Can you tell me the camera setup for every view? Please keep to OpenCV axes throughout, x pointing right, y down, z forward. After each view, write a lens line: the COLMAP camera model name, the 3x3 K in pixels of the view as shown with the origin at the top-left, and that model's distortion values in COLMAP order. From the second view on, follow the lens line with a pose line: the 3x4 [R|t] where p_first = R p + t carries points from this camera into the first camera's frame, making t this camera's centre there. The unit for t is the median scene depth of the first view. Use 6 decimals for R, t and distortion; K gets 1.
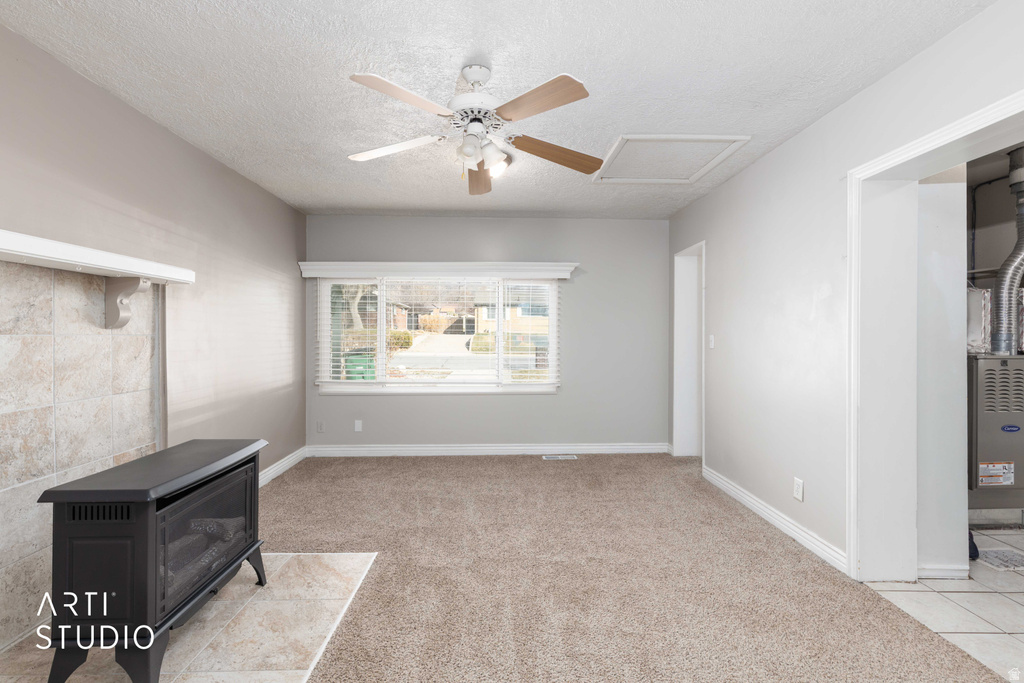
lens RADIAL K [[473.1, 0, 516.4], [0, 473.1, 337.9], [0, 0, 1]] dist [0.010385, -0.001463]
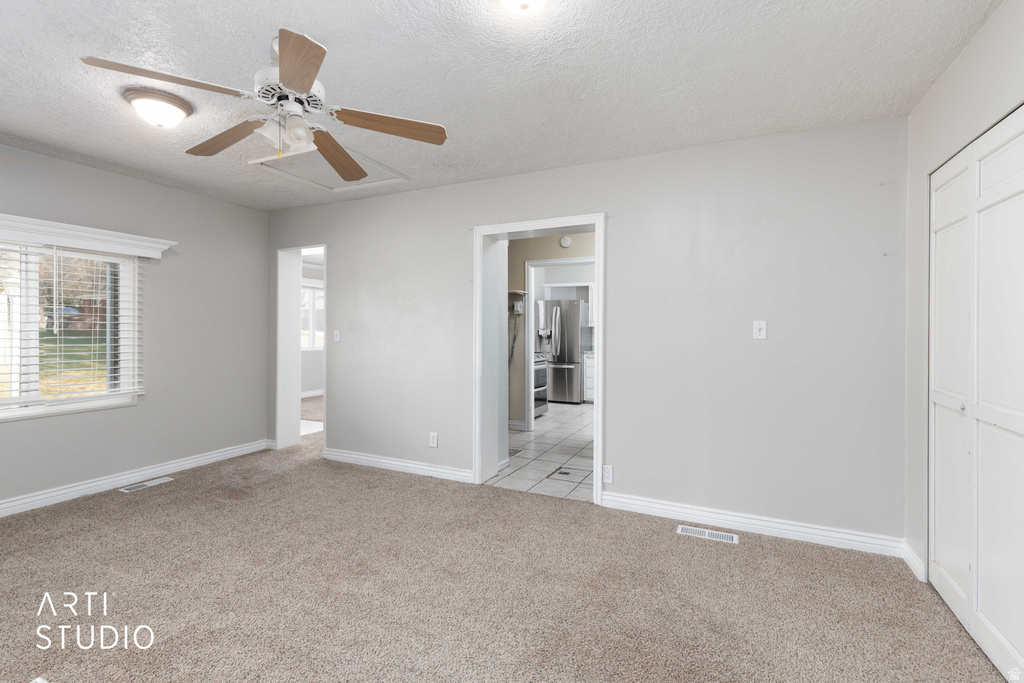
lens RADIAL K [[473.1, 0, 521.9], [0, 473.1, 333.7], [0, 0, 1]] dist [0.010385, -0.001463]
pose [[0.442077, -0.004942, 0.896964, -0.603383], [-0.000482, 0.999983, 0.005747, -0.005852], [-0.896977, -0.002973, 0.442067, 0.158610]]
